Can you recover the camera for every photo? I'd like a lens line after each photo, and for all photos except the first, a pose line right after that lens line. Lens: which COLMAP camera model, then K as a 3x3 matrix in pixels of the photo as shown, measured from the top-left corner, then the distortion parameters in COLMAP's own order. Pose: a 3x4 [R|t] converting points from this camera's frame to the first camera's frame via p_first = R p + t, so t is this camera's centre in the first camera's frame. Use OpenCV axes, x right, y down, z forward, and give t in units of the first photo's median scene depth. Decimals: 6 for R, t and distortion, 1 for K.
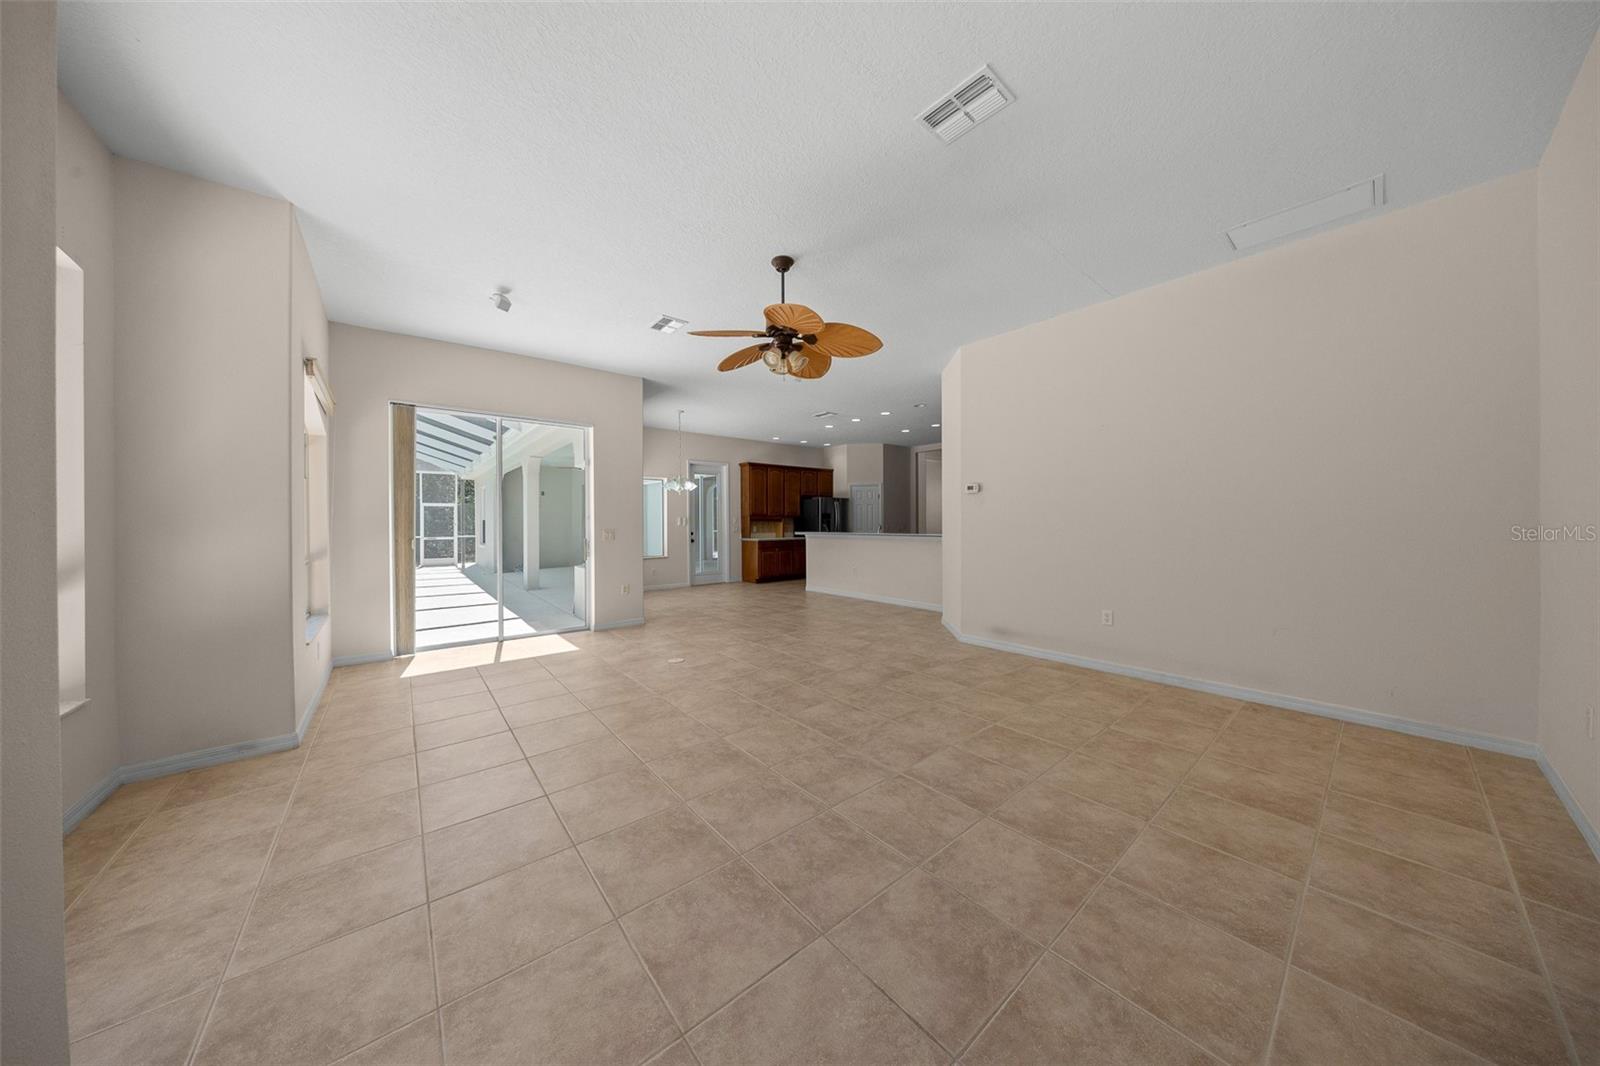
lens RADIAL K [[515.4, 0, 785.8], [0, 515.4, 521.6], [0, 0, 1]] dist [-0.000546, -0.000066]
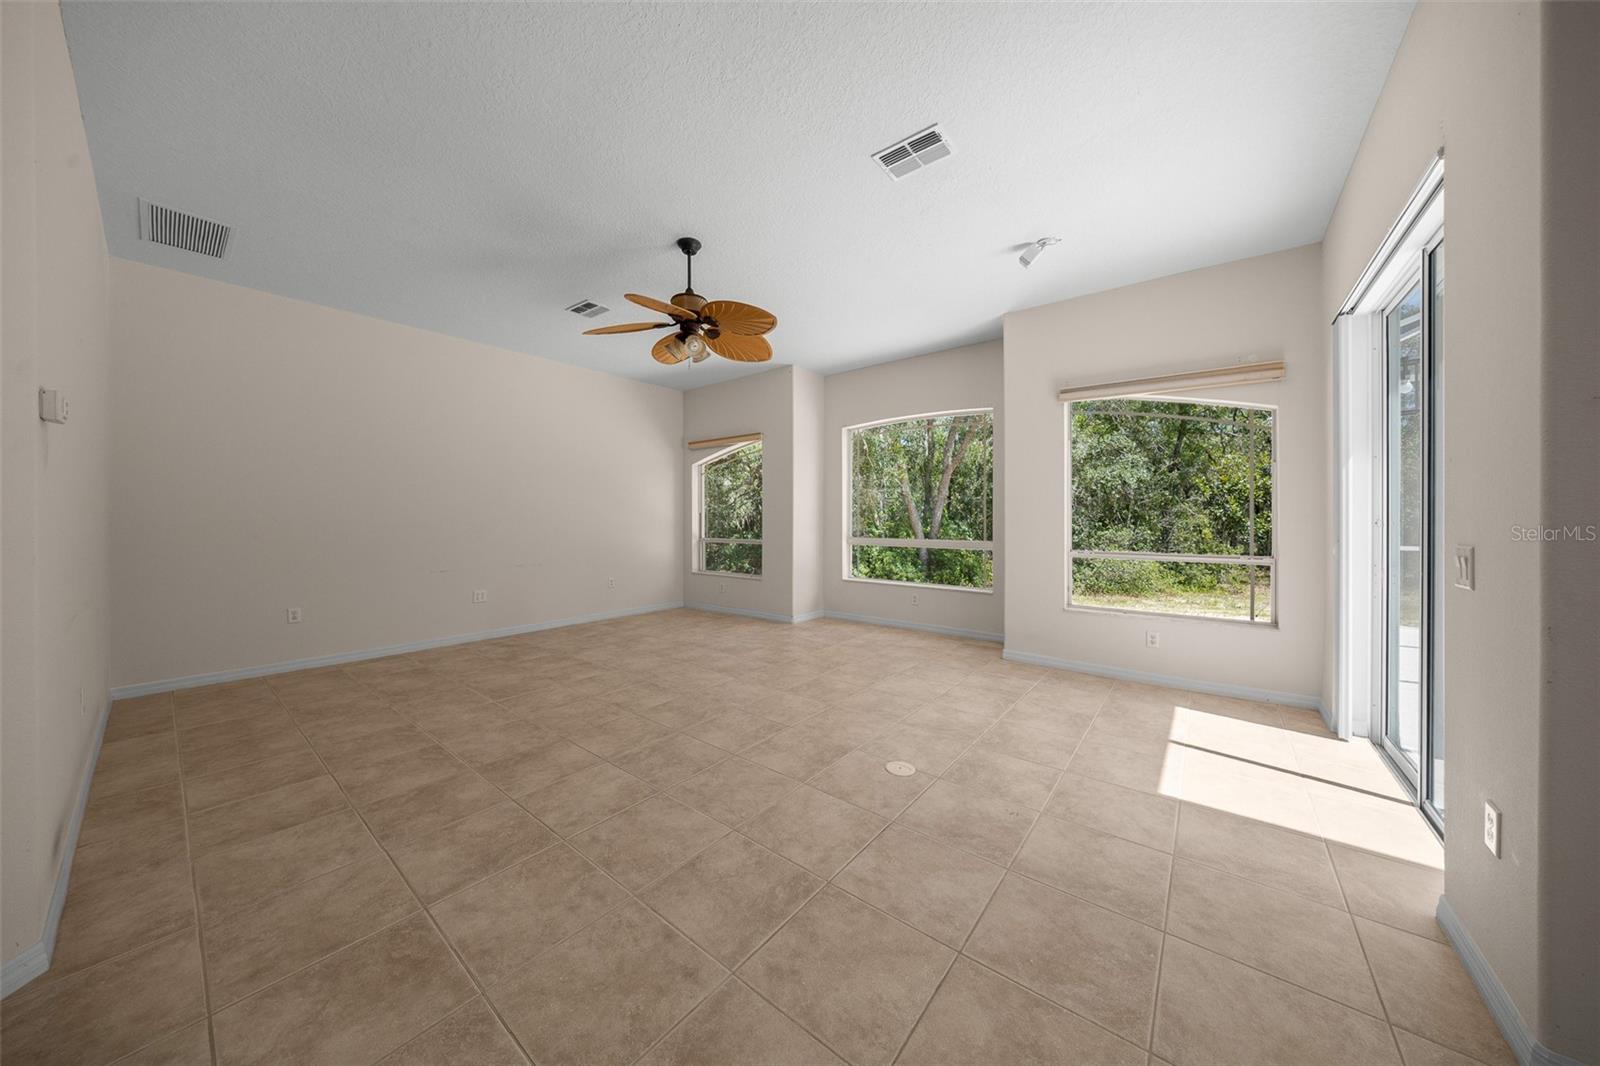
lens RADIAL K [[515.4, 0, 785.8], [0, 515.4, 521.6], [0, 0, 1]] dist [-0.000546, -0.000066]
pose [[-0.976785, 0.008498, -0.214054, 0.027639], [0.007528, 0.999957, 0.005348, 0.005525], [0.214090, 0.003612, -0.976807, 1.945025]]
